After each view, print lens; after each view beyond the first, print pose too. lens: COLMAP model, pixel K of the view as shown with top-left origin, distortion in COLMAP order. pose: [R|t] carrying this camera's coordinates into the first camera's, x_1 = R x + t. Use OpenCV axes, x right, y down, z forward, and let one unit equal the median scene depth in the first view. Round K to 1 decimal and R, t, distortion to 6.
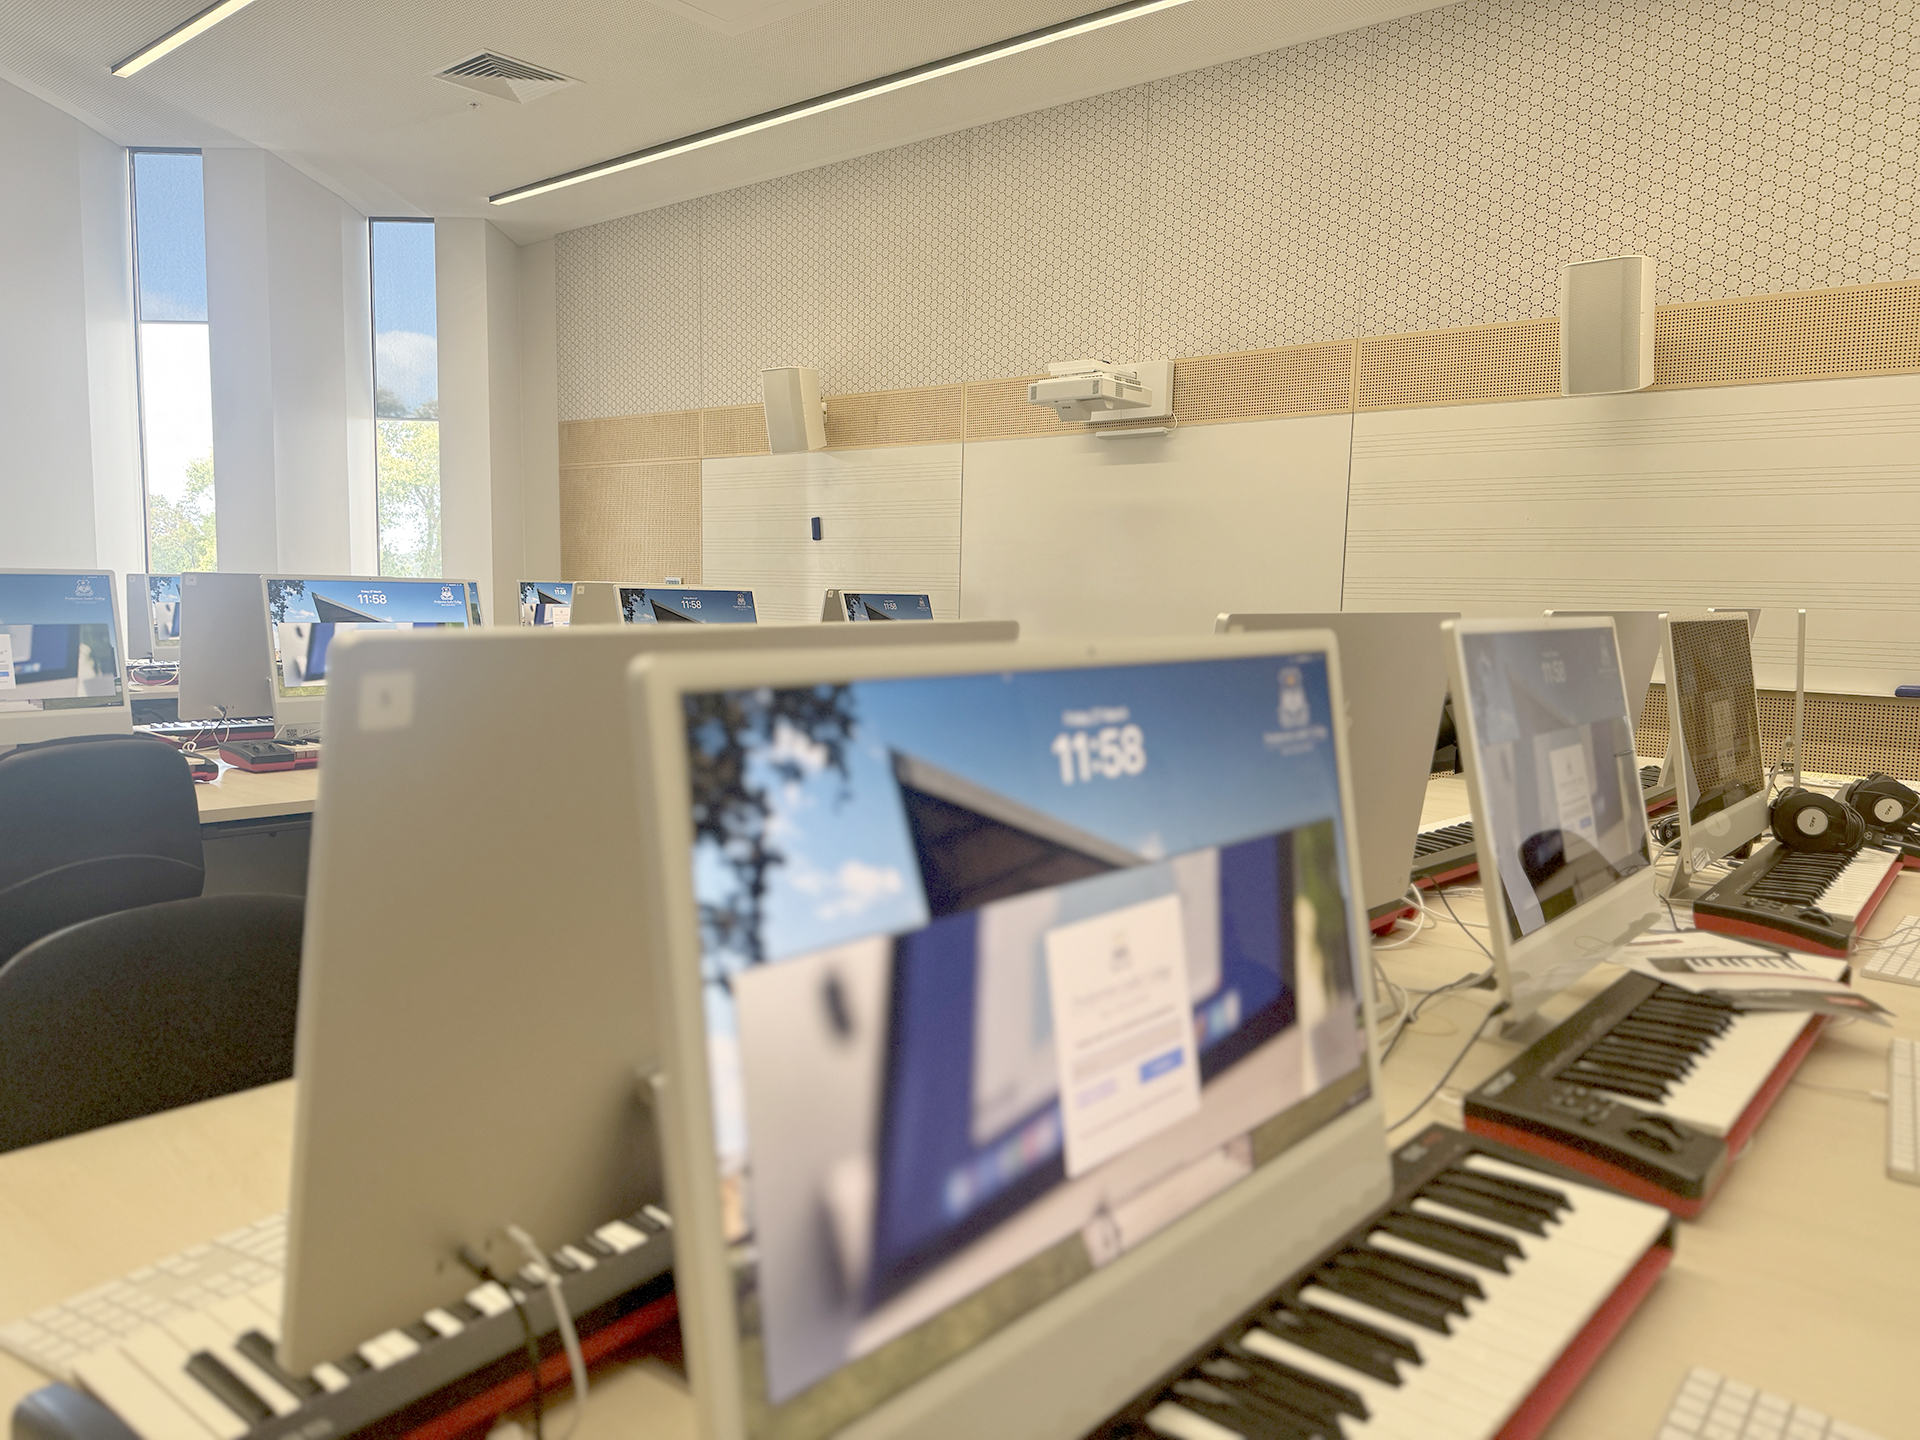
lens RADIAL K [[1413.1, 0, 926.0], [0, 1413.1, 741.7], [0, 0, 1]] dist [0.025387, -0.034488]
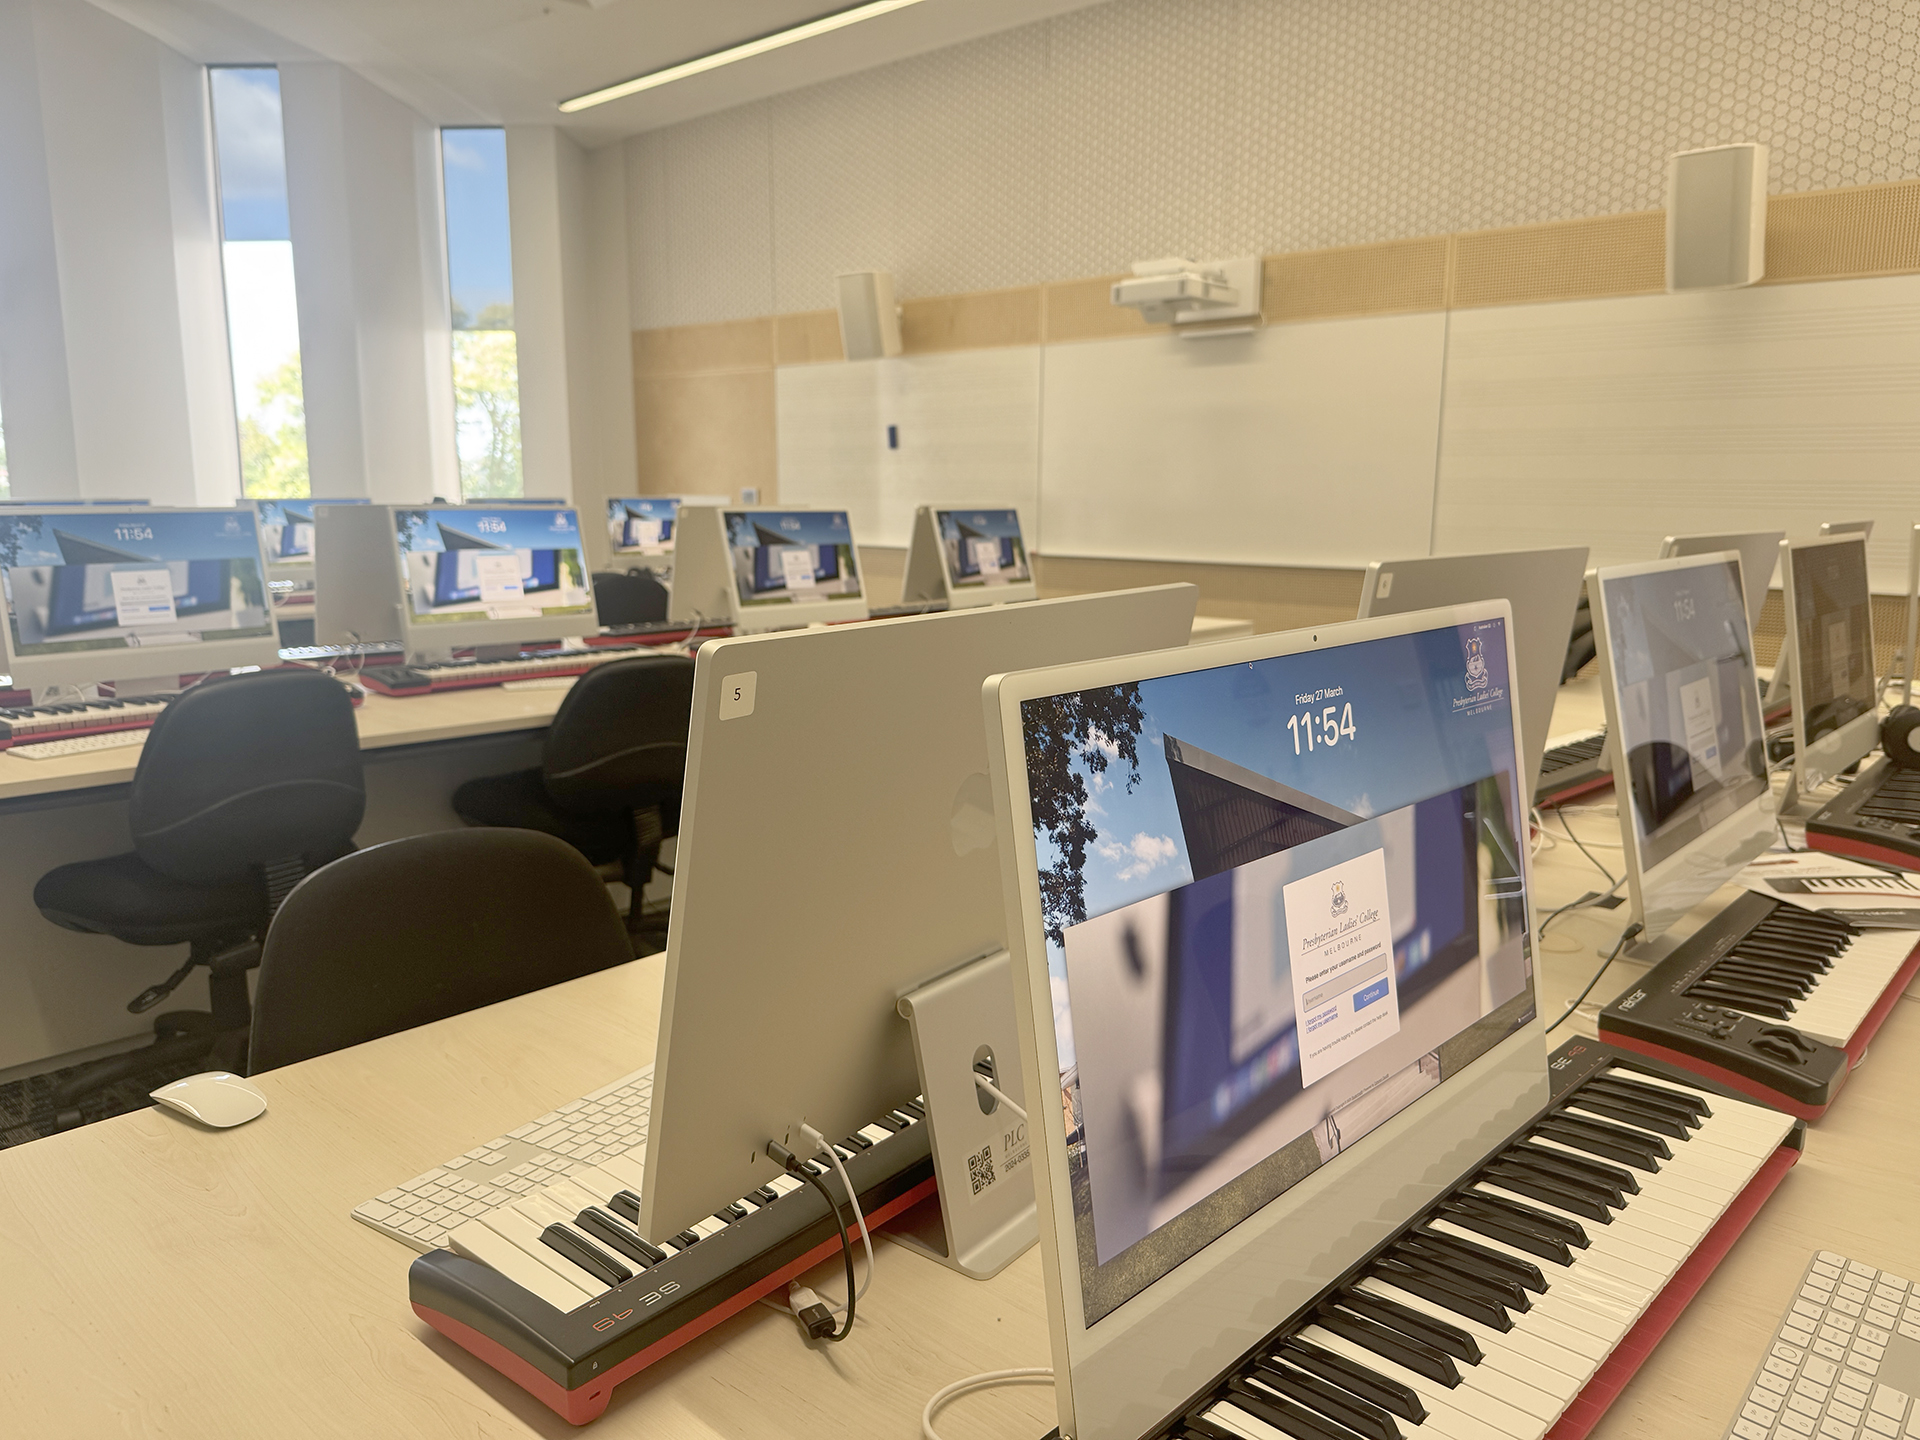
lens RADIAL K [[1413.1, 0, 925.4], [0, 1413.1, 757.2], [0, 0, 1]] dist [0.025387, -0.034488]
pose [[0.998981, -0.006808, -0.044625, -0.018512], [0.010358, 0.996757, 0.079802, -0.007844], [0.043937, -0.080183, 0.995811, -0.019794]]
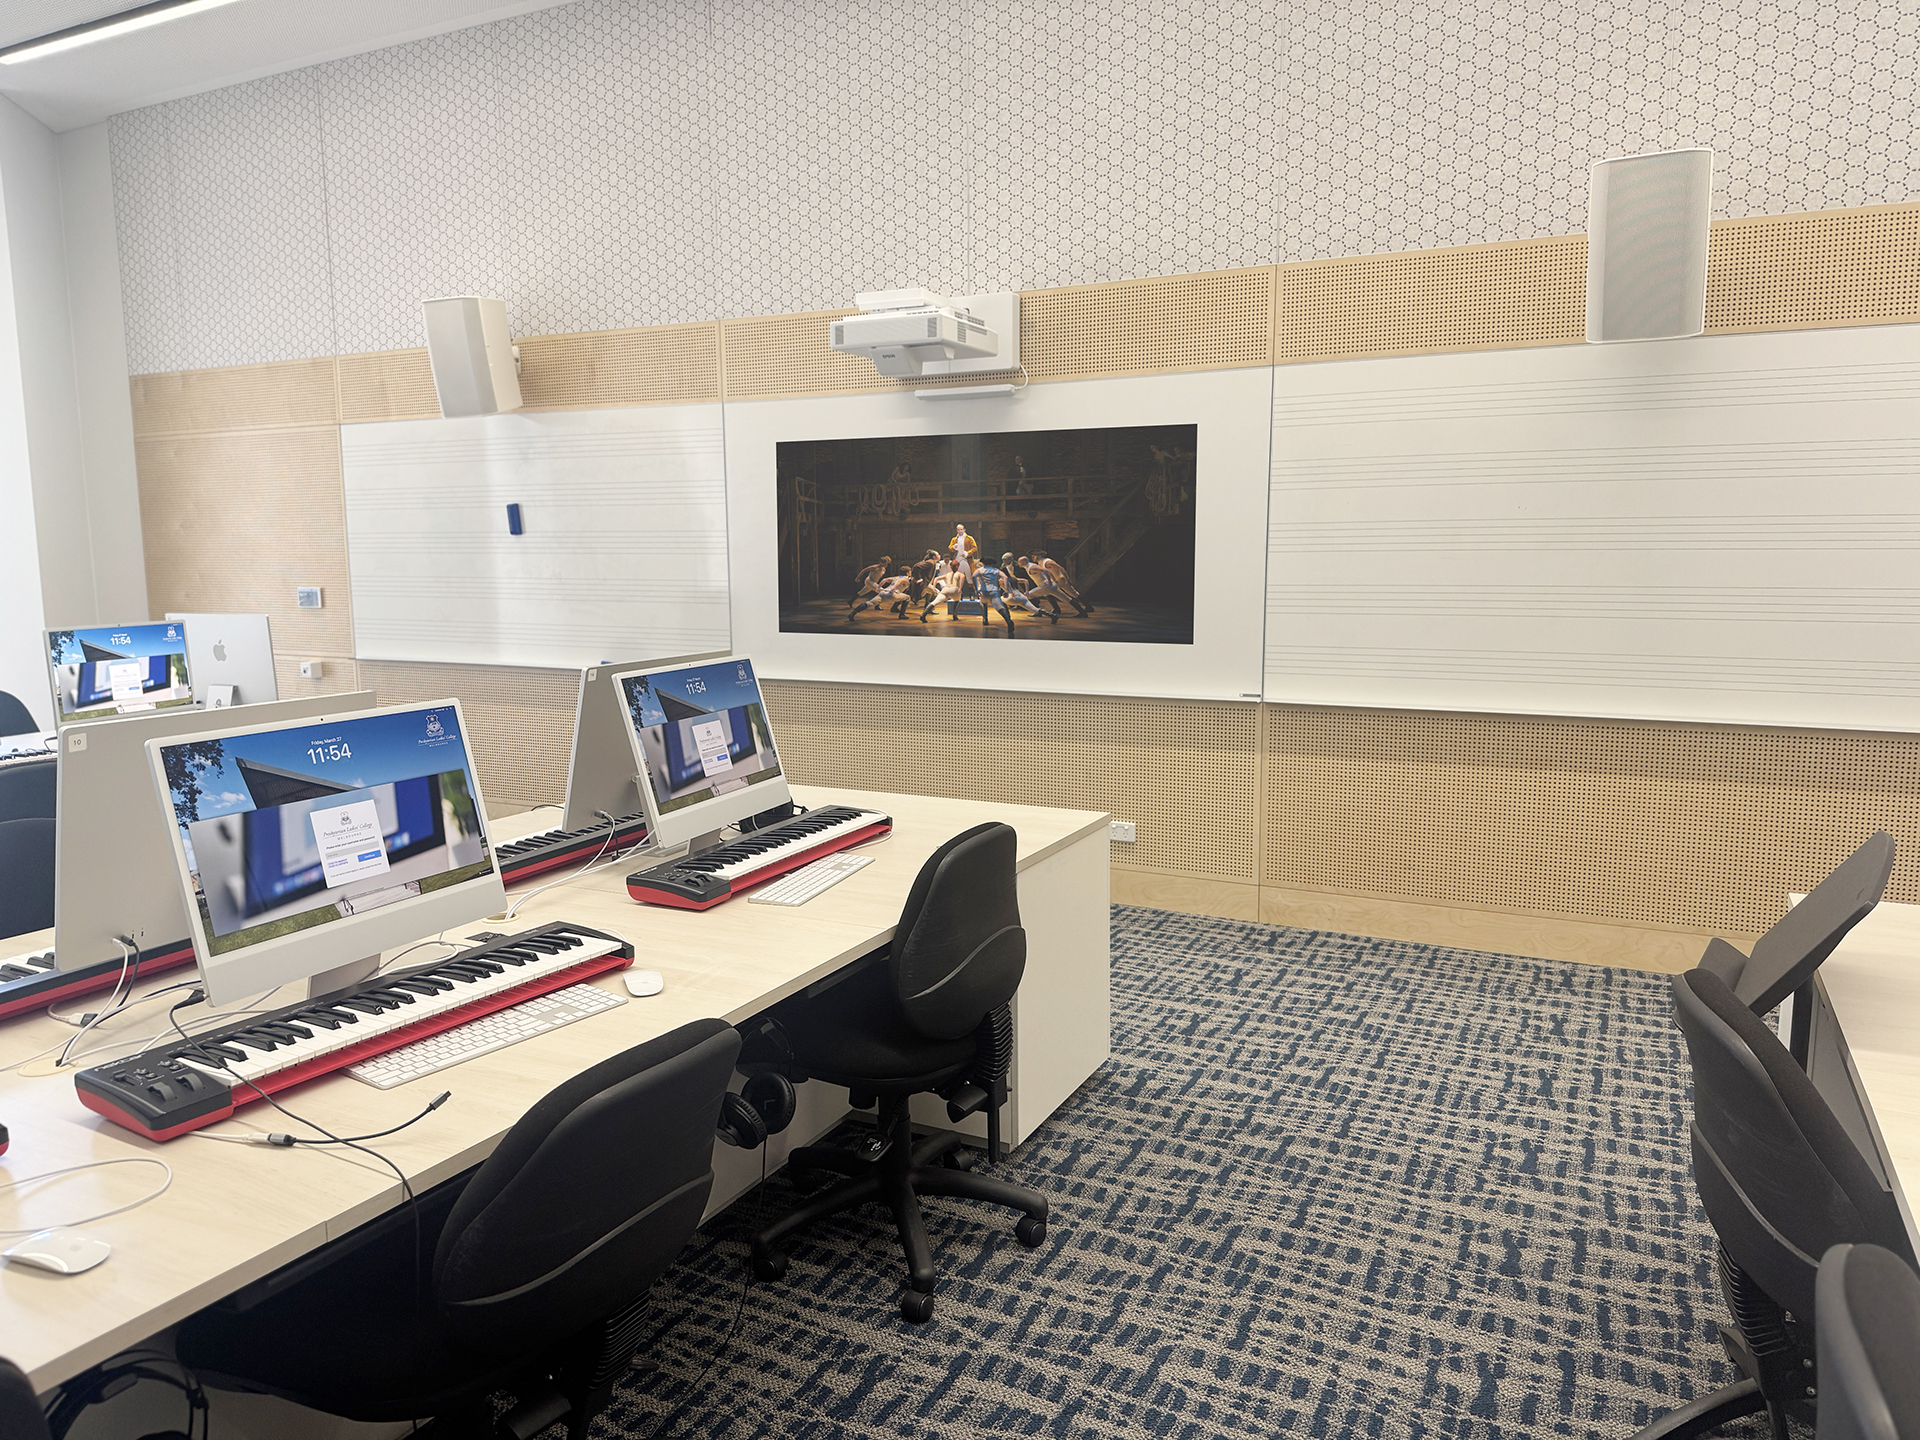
lens RADIAL K [[1413.1, 0, 954.3], [0, 1413.1, 721.5], [0, 0, 1]] dist [0.025387, -0.034488]
pose [[0.970352, -0.056849, 0.234916, -0.053404], [0.052342, 0.998307, 0.025383, -0.080919], [-0.235961, -0.012334, 0.971684, 0.349602]]
